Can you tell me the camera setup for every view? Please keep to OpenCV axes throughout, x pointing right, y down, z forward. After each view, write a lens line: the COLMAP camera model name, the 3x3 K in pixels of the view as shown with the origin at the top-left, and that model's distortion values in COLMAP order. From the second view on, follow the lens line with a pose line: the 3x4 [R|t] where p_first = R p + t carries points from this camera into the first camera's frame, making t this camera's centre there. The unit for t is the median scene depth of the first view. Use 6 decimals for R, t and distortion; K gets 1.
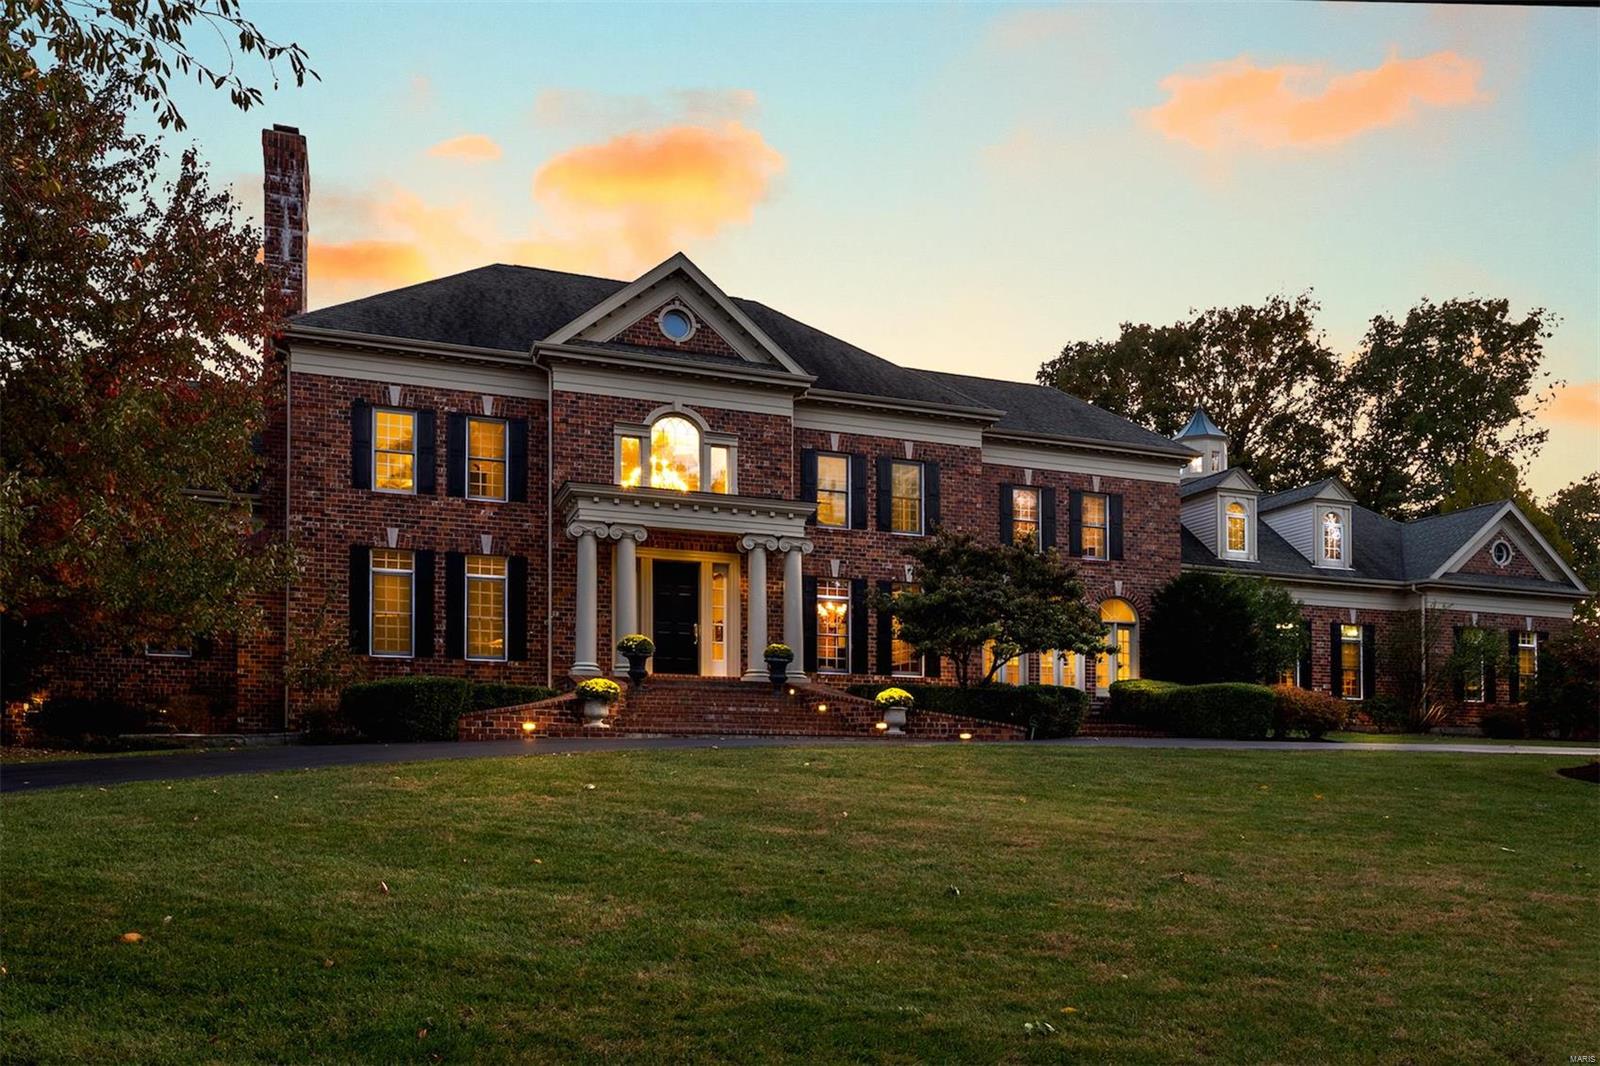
lens RADIAL K [[1242.7, 0, 798.4], [0, 1242.7, 529.6], [0, 0, 1]] dist [0.000420, 0.000723]
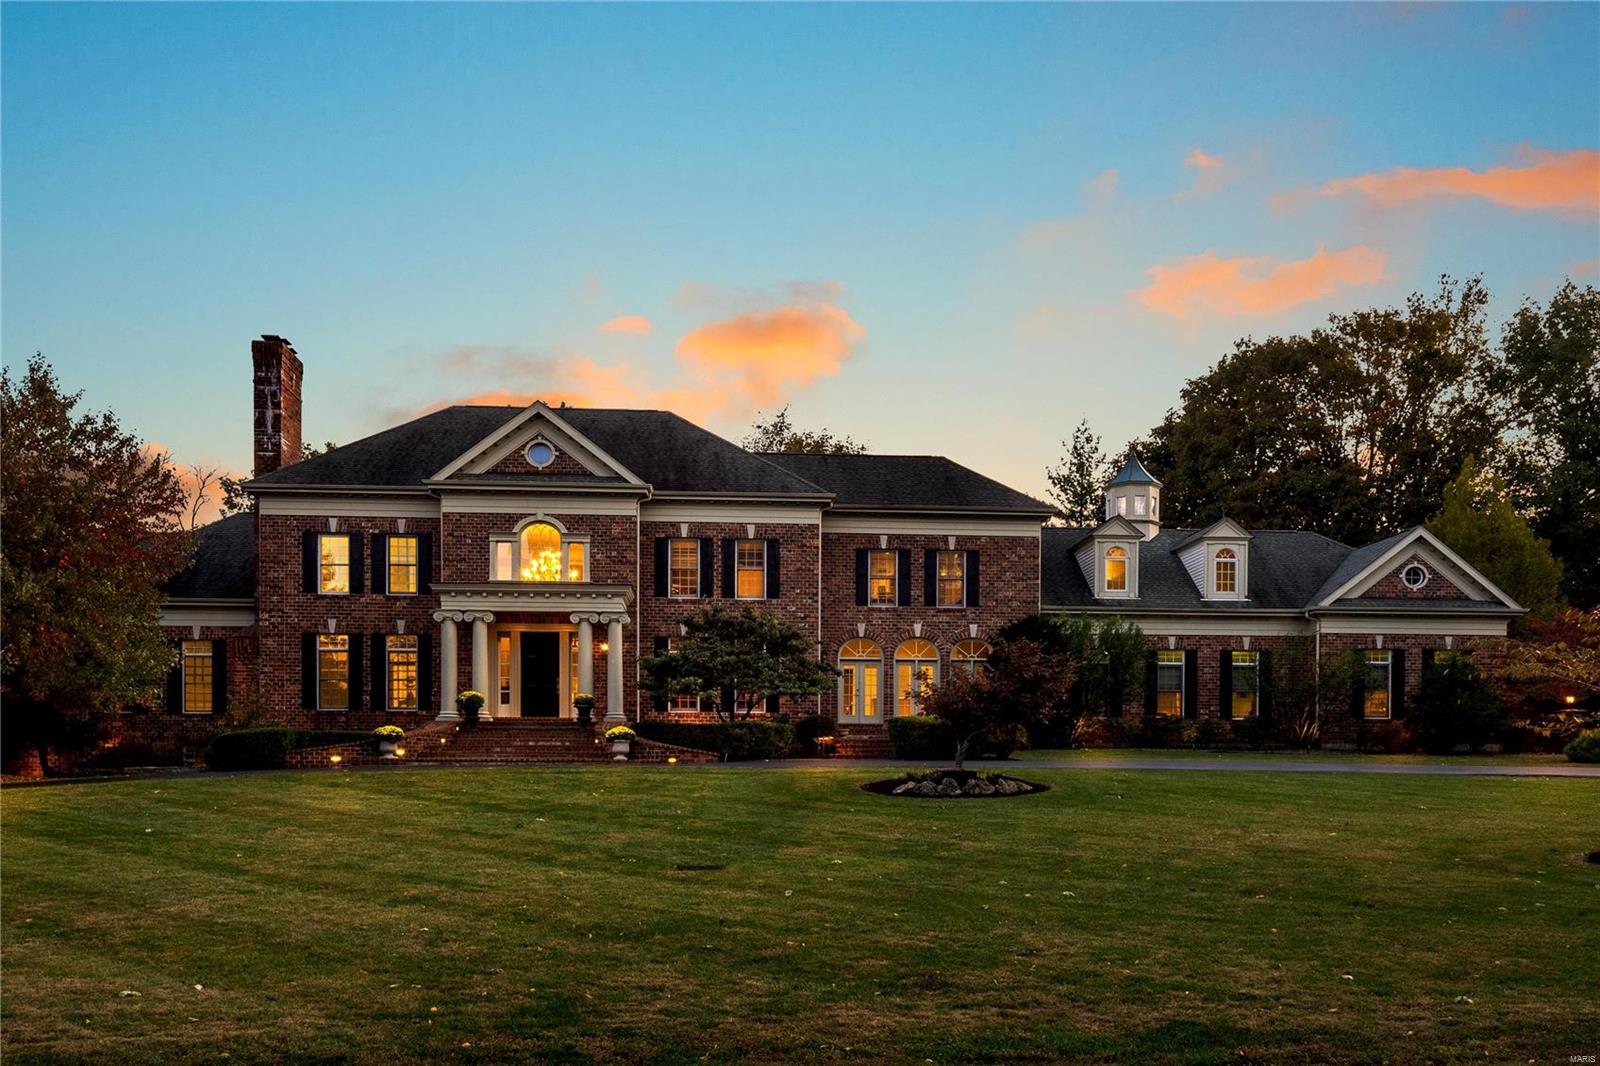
lens RADIAL K [[1277.6, 0, 801.4], [0, 1277.6, 537.8], [0, 0, 1]] dist [-0.003244, -0.001959]
pose [[0.972723, -0.053951, -0.225611, 0.495241], [0.052301, 0.998543, -0.013289, -0.043682], [0.225999, 0.001126, 0.974127, -0.281557]]
